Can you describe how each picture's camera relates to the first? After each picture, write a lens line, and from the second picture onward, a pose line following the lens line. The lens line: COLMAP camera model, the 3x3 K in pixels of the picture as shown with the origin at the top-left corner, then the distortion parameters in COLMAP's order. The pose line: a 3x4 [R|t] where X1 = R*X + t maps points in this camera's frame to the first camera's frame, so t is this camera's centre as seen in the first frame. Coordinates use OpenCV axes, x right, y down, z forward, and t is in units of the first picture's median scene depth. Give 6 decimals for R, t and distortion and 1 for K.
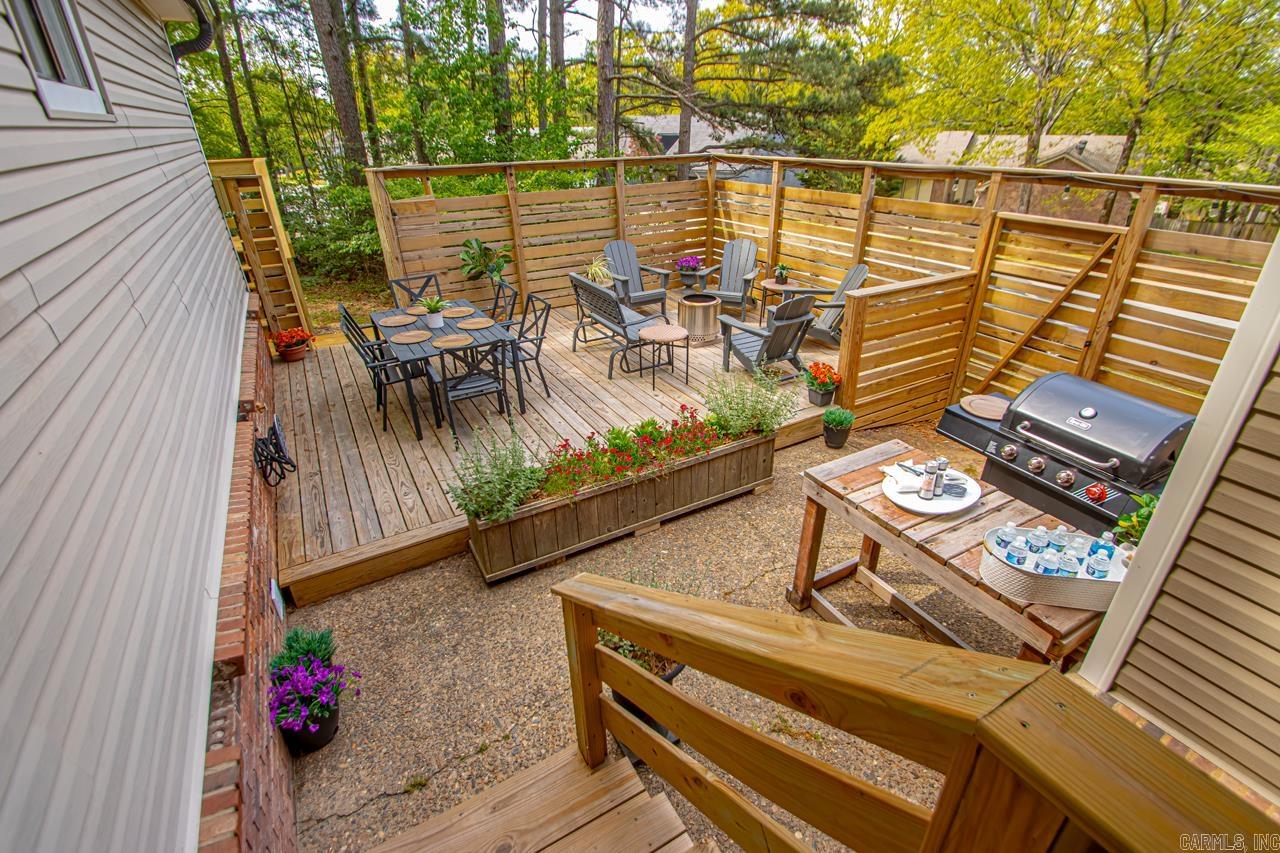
lens RADIAL K [[593.8, 0, 641.1], [0, 593.8, 430.0], [0, 0, 1]] dist [0.038845, -0.021396]
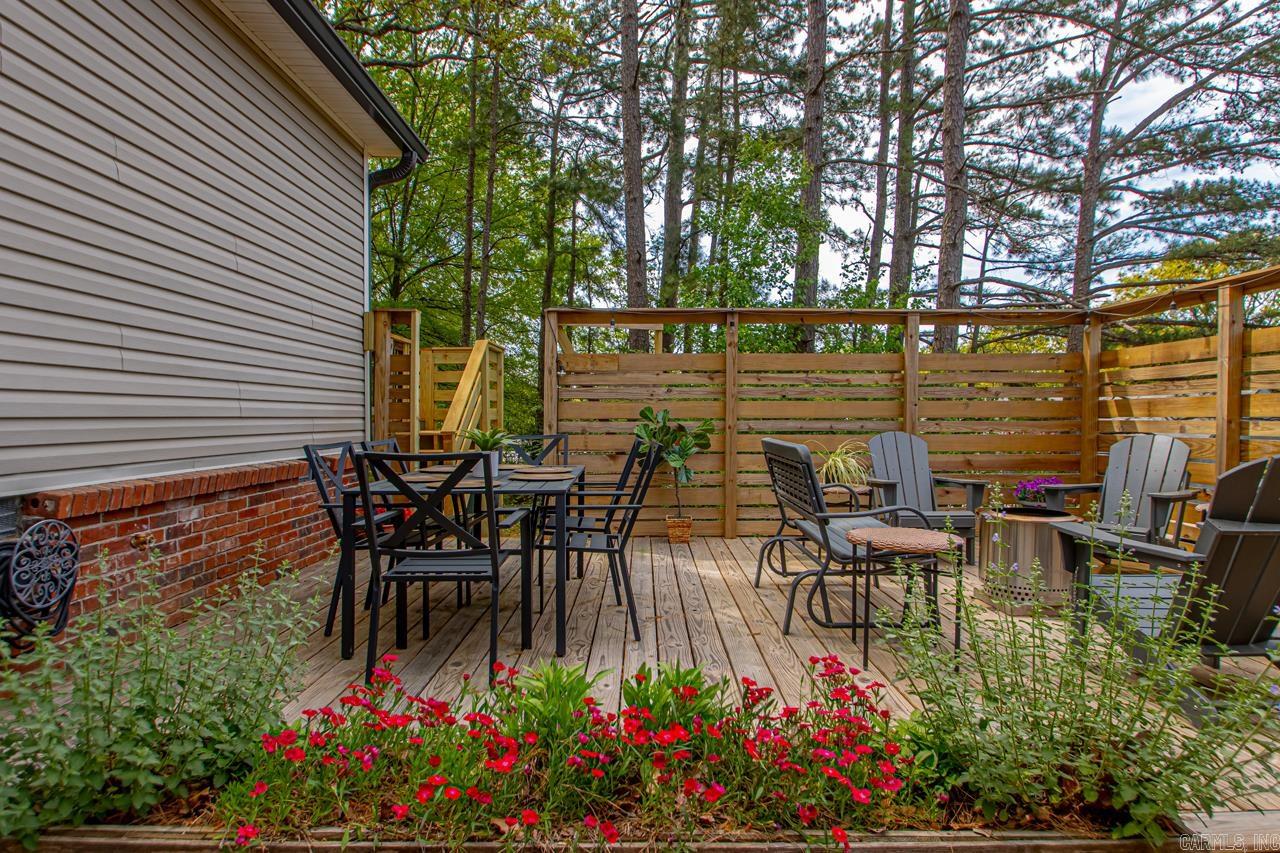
lens RADIAL K [[740.1, 0, 648.3], [0, 740.1, 424.2], [0, 0, 1]] dist [-0.003876, -0.000433]
pose [[0.877415, 0.042420, -0.477853, 0.097659], [-0.252939, 0.887288, -0.385670, 0.013912], [0.407632, 0.459261, 0.789250, 0.351936]]
